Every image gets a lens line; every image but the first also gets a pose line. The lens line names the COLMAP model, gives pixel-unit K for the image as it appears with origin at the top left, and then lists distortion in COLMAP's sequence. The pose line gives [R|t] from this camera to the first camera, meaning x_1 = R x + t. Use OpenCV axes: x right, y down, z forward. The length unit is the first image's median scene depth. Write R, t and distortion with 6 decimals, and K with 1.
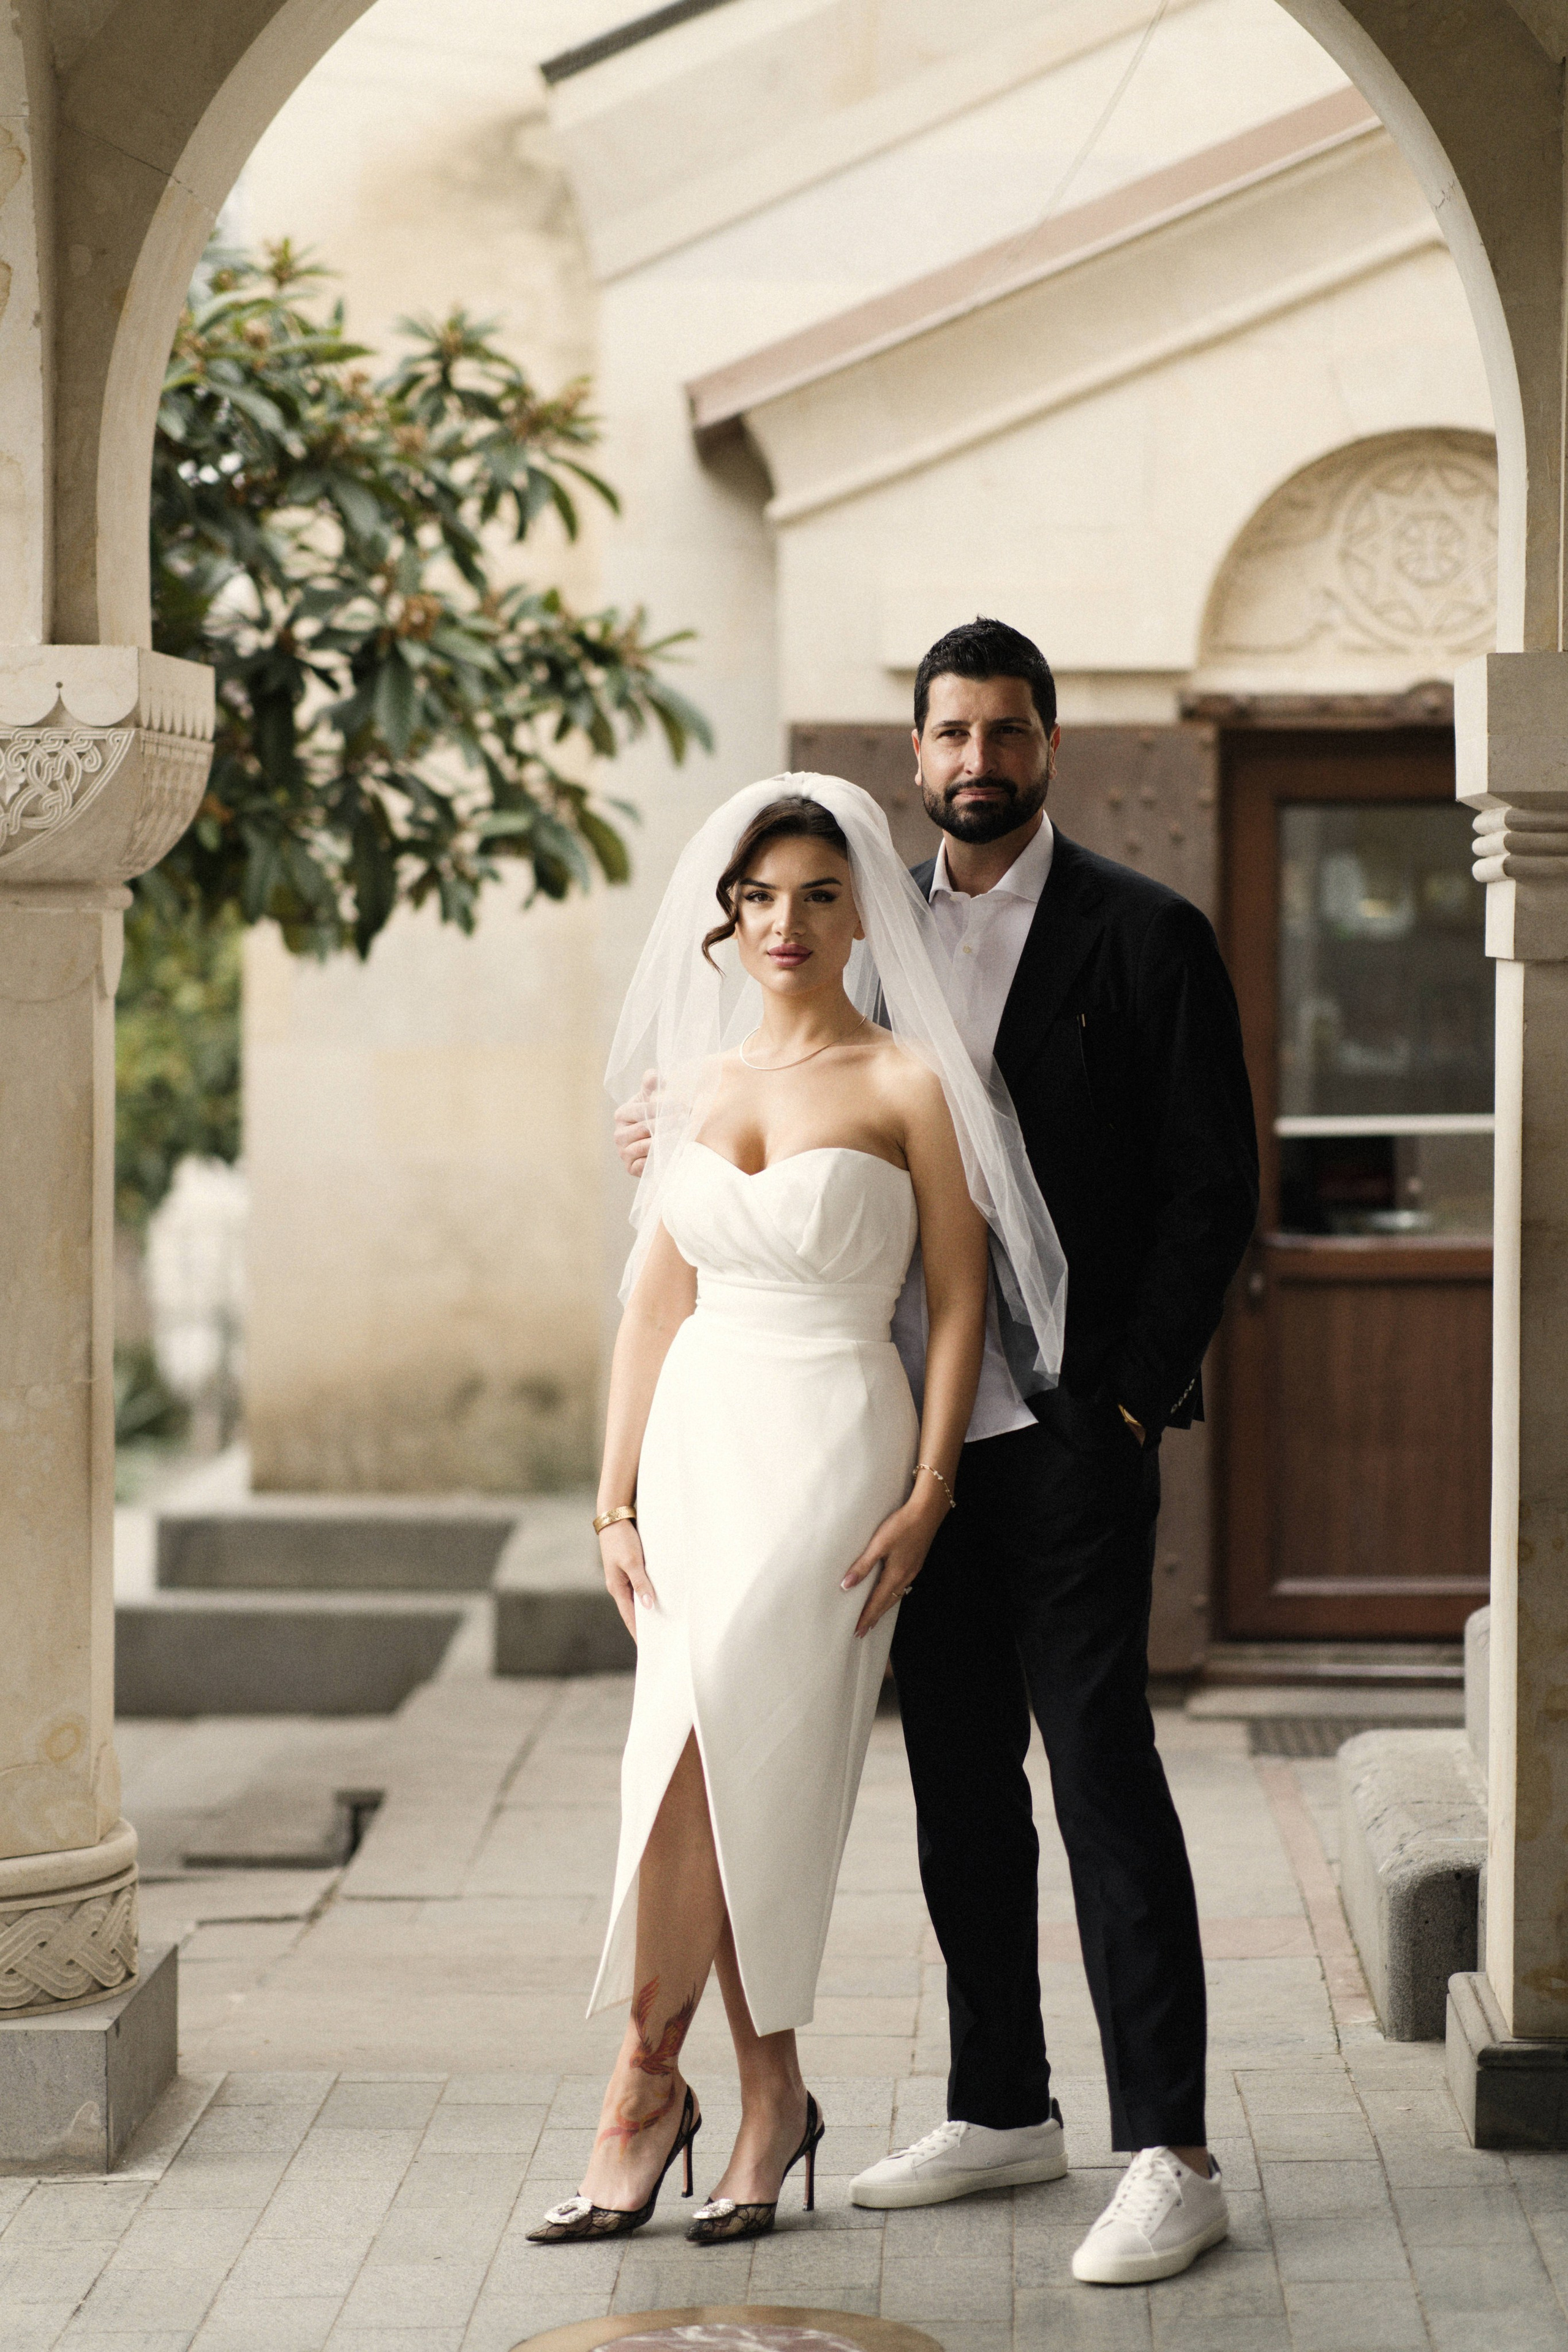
lens RADIAL K [[5673.1, 0, 784.0], [0, 5673.1, 1176.0], [0, 0, 1]] dist [0.274202, -2.916598]
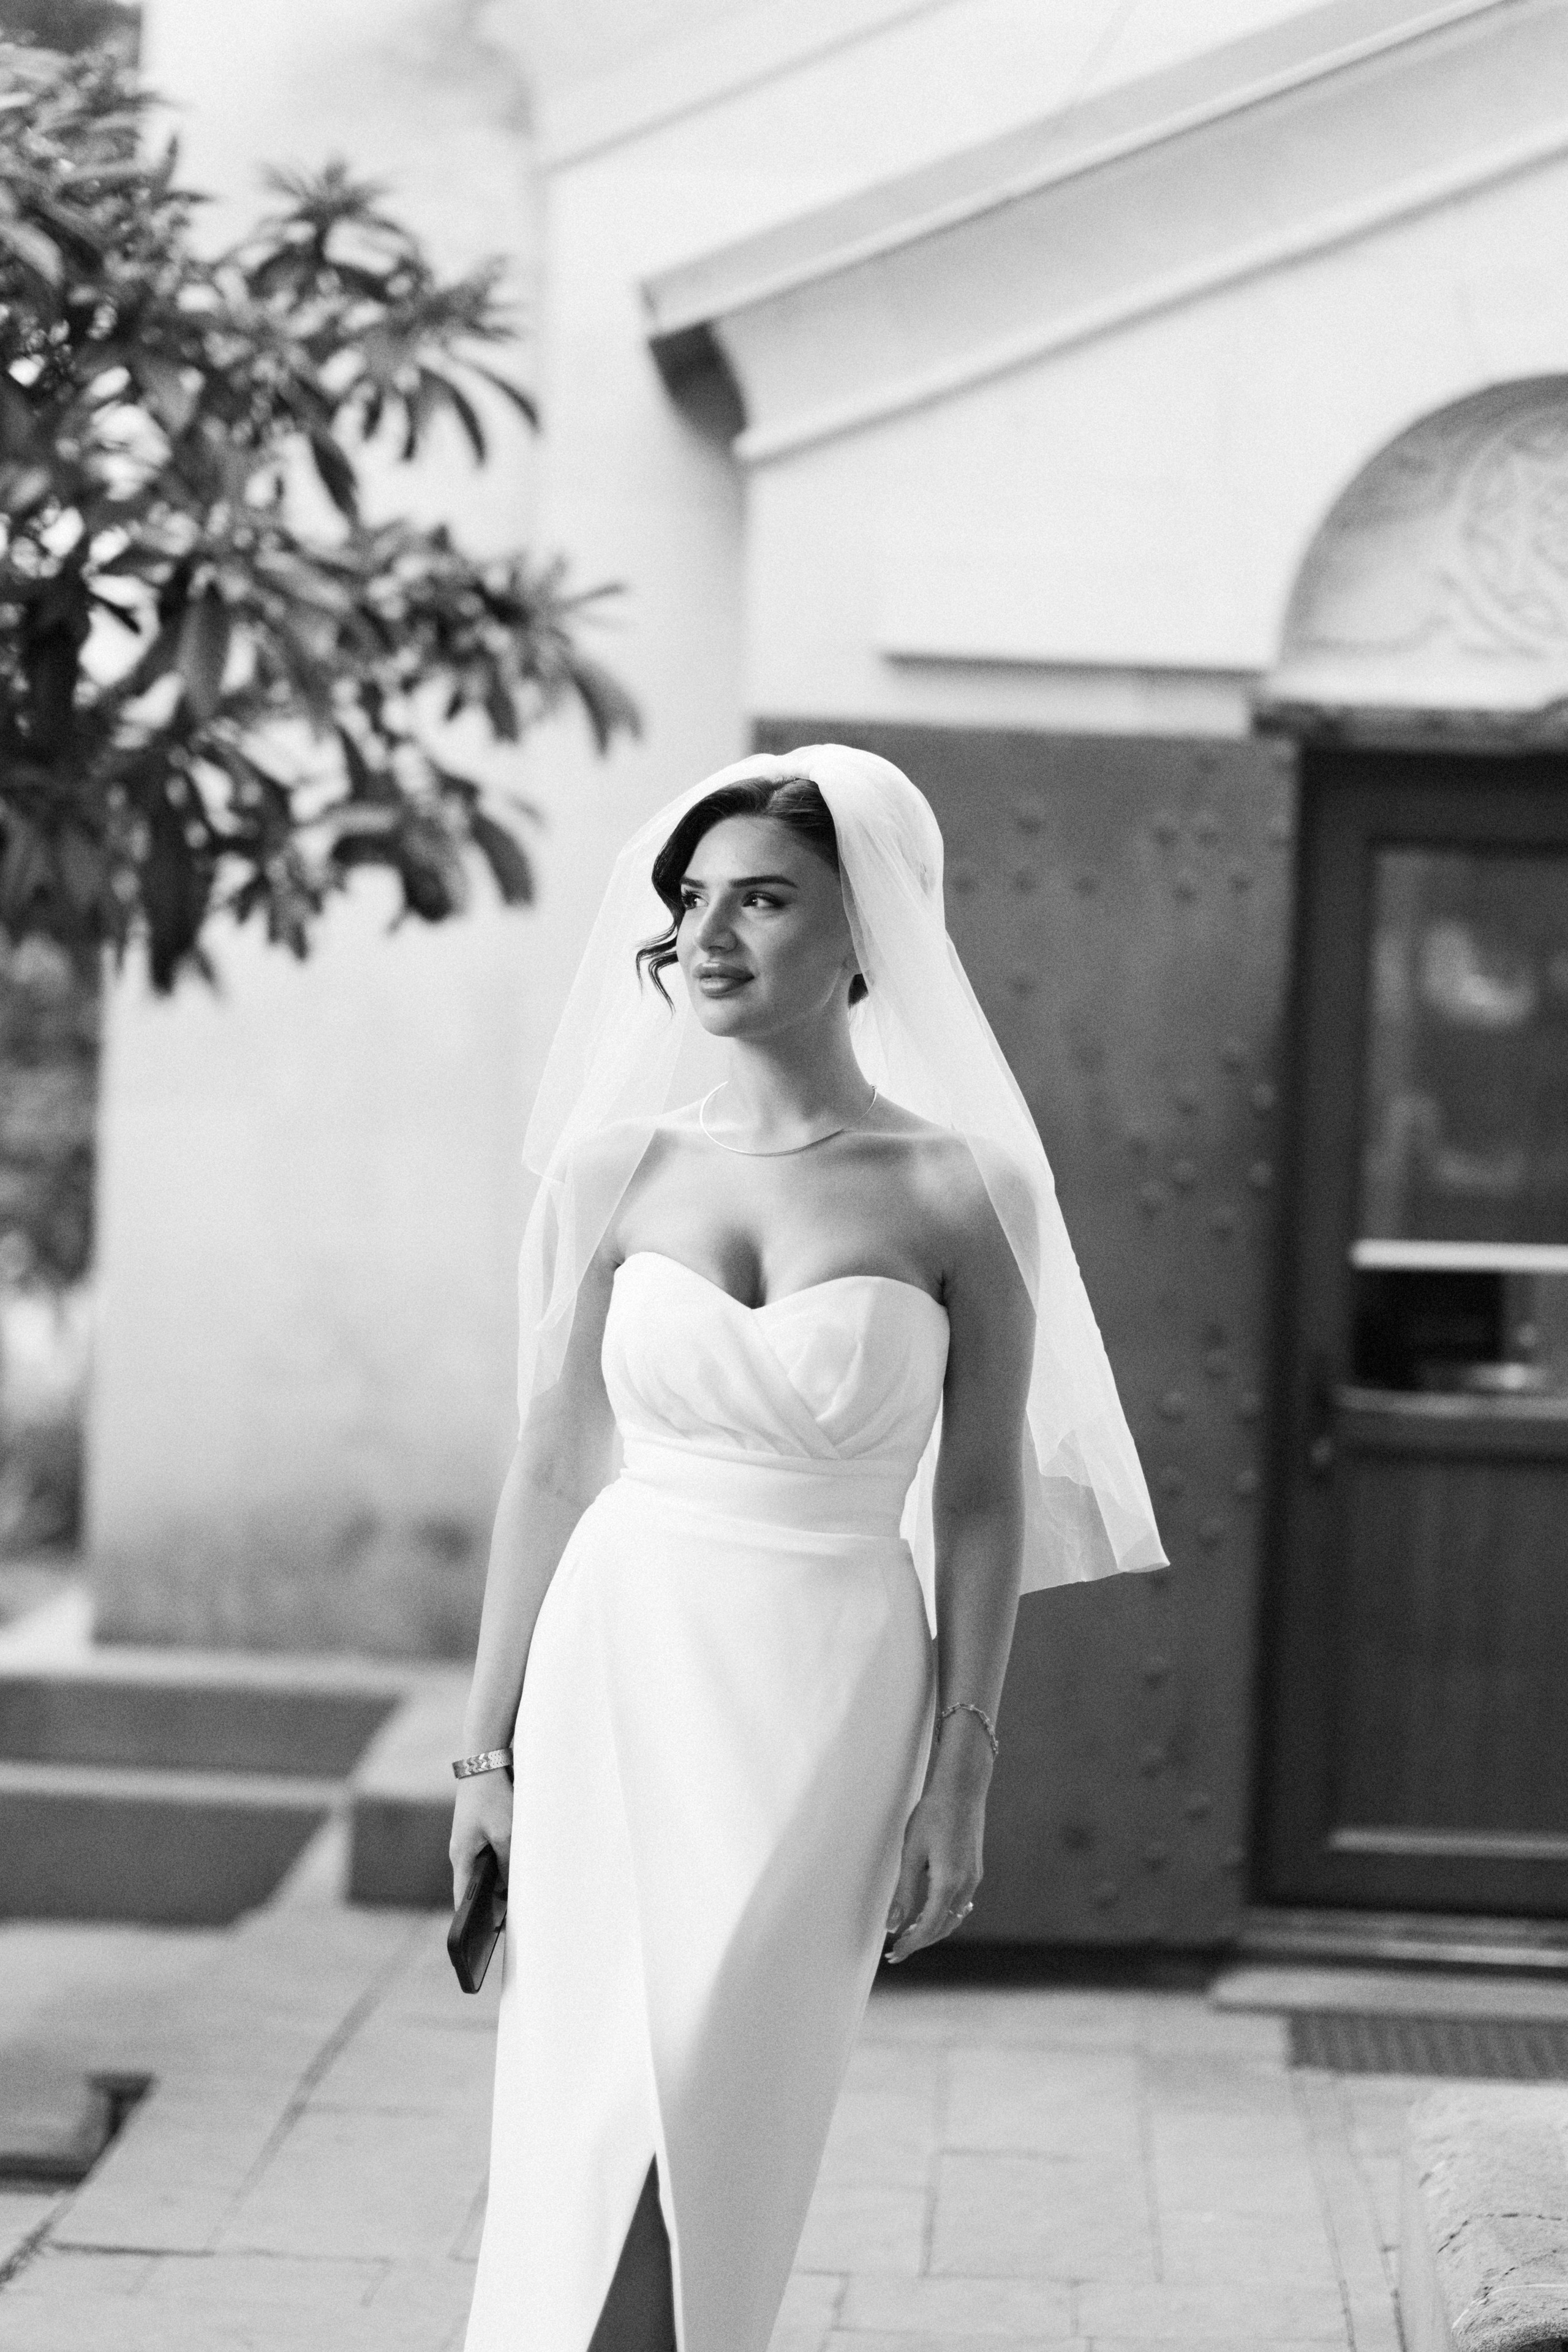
lens RADIAL K [[5673.1, 0, 784.0], [0, 5673.1, 1176.0], [0, 0, 1]] dist [0.274202, -2.916598]
pose [[0.999061, 0.040478, -0.015477, 0.020965], [-0.040709, 0.999060, -0.014922, -0.004818], [0.014859, 0.015538, 0.999769, 0.227373]]
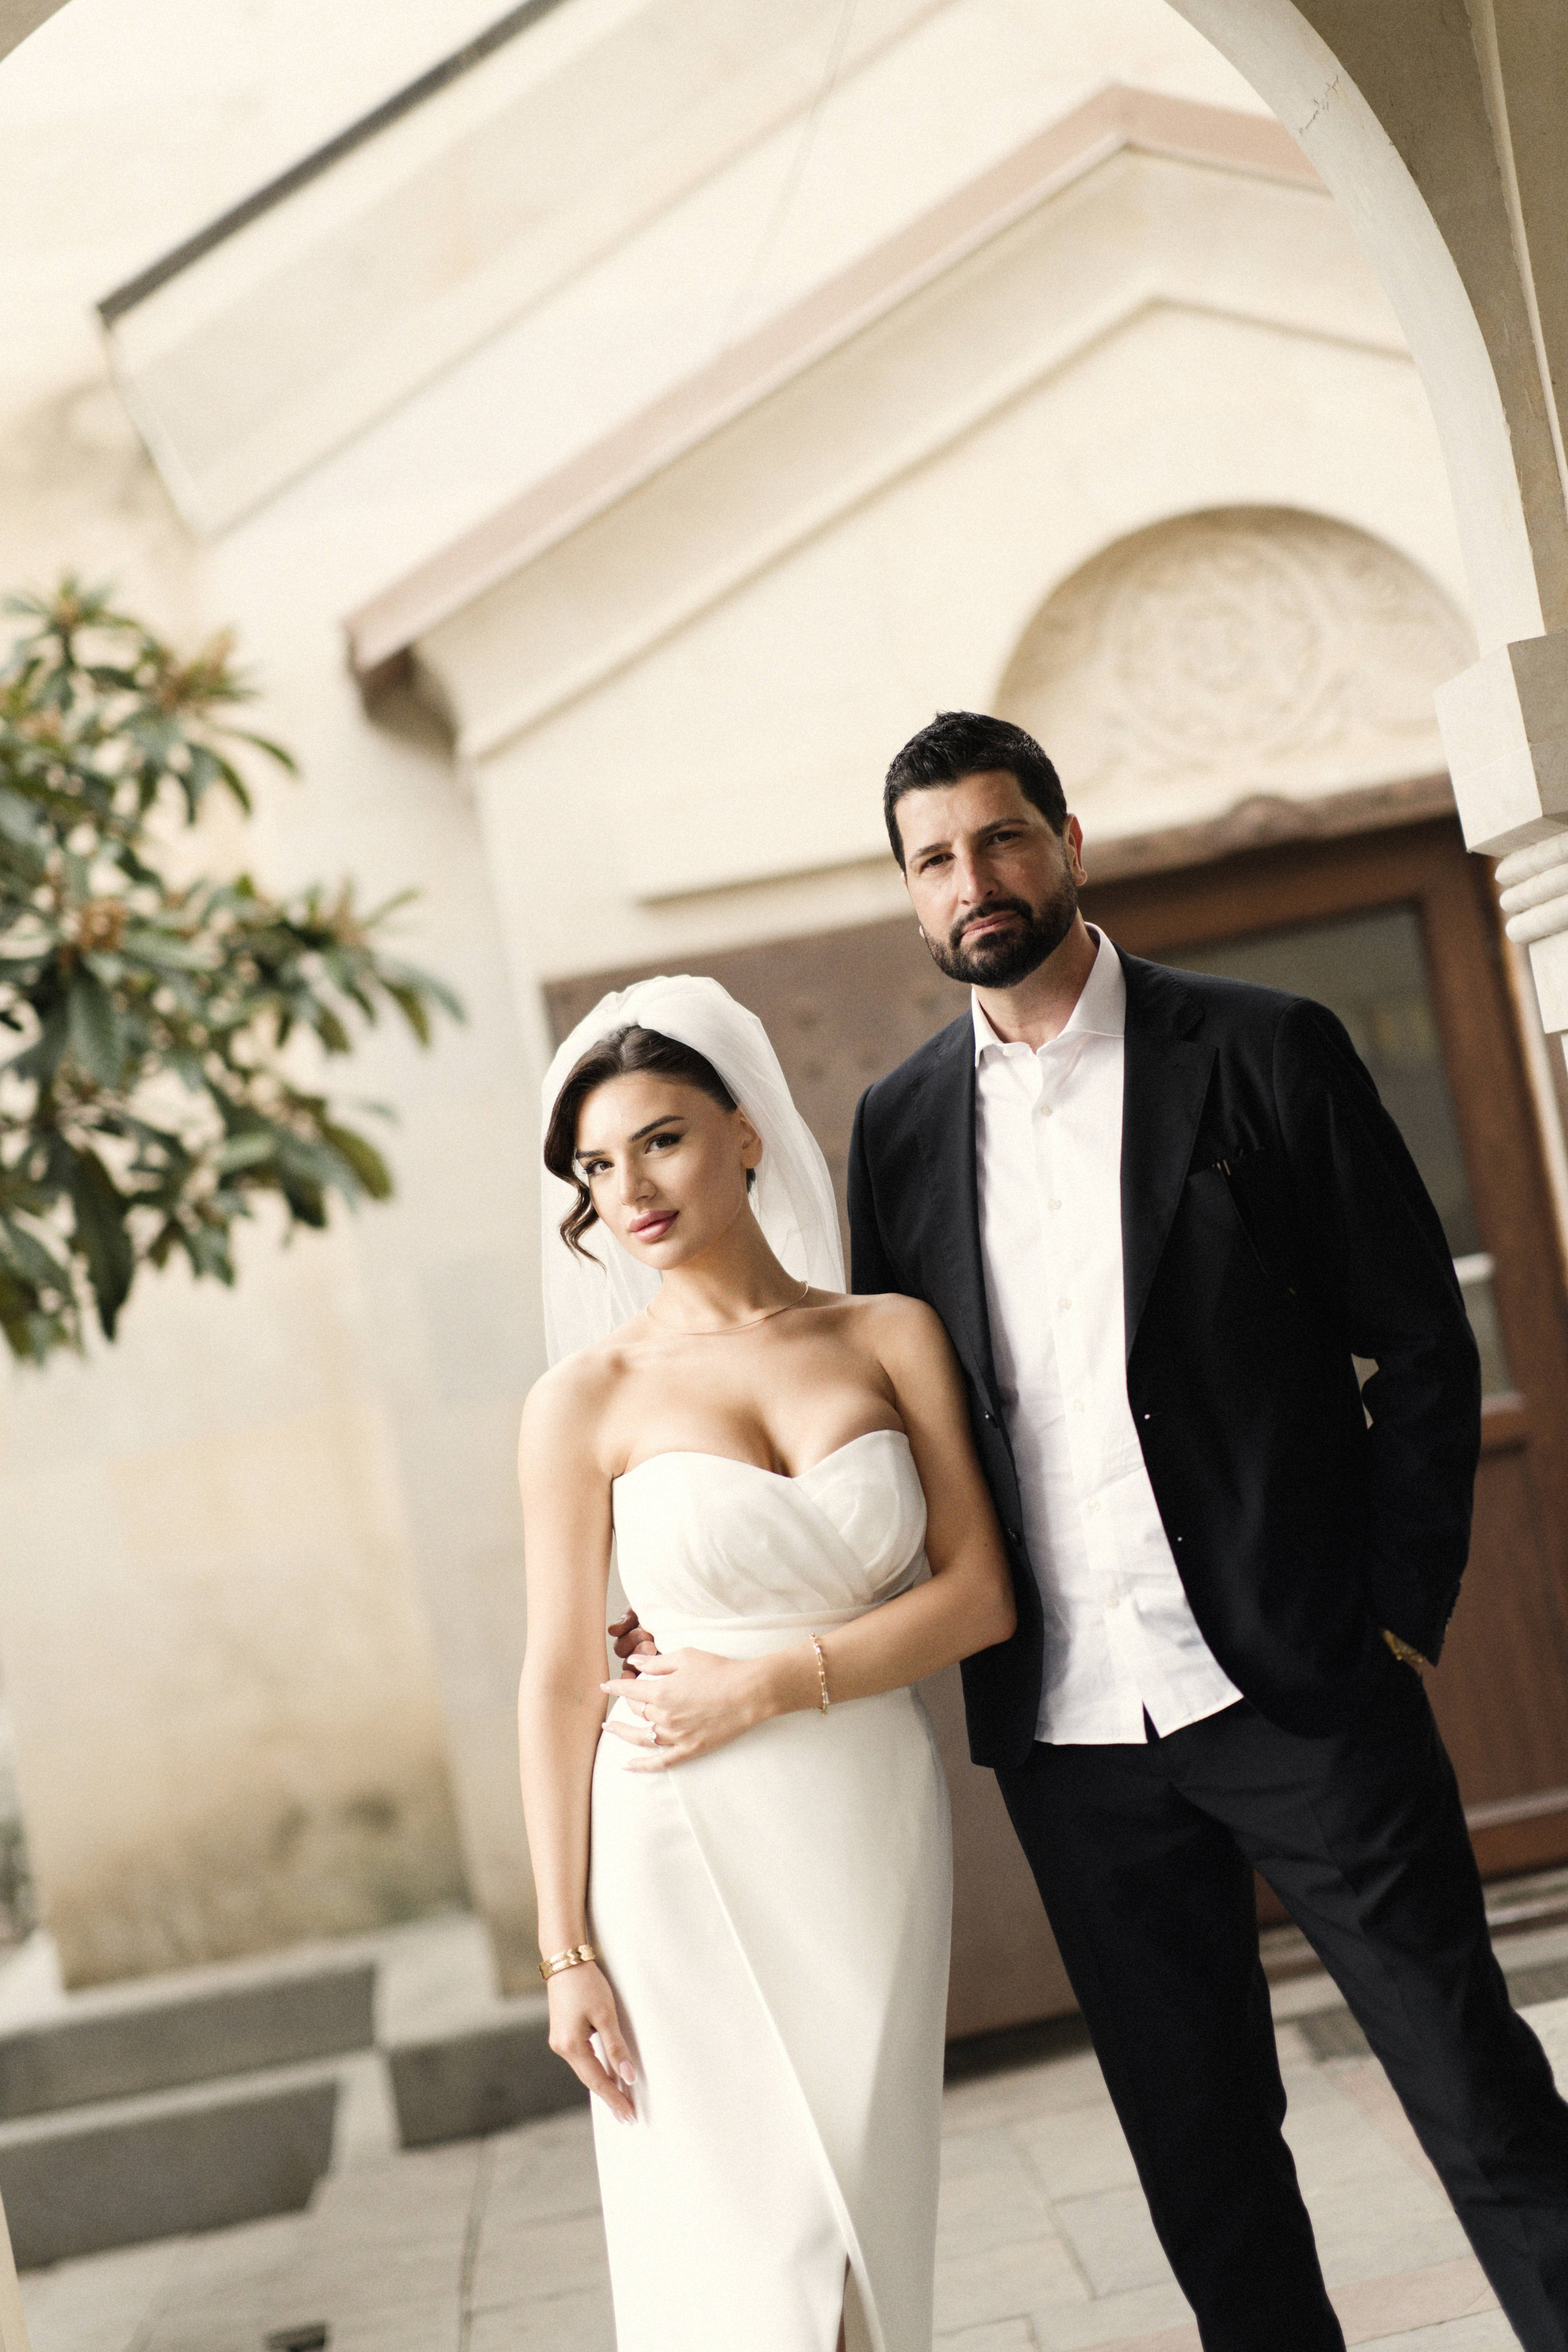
lens RADIAL K [[5673.1, 0, 784.0], [0, 5673.1, 1176.0], [0, 0, 1]] dist [0.274202, -2.916598]
pose [[0.978287, -0.195042, 0.070093, -0.029801], [0.198807, 0.978688, -0.051427, 0.000543], [-0.058568, 0.064245, 0.996214, 0.153774]]
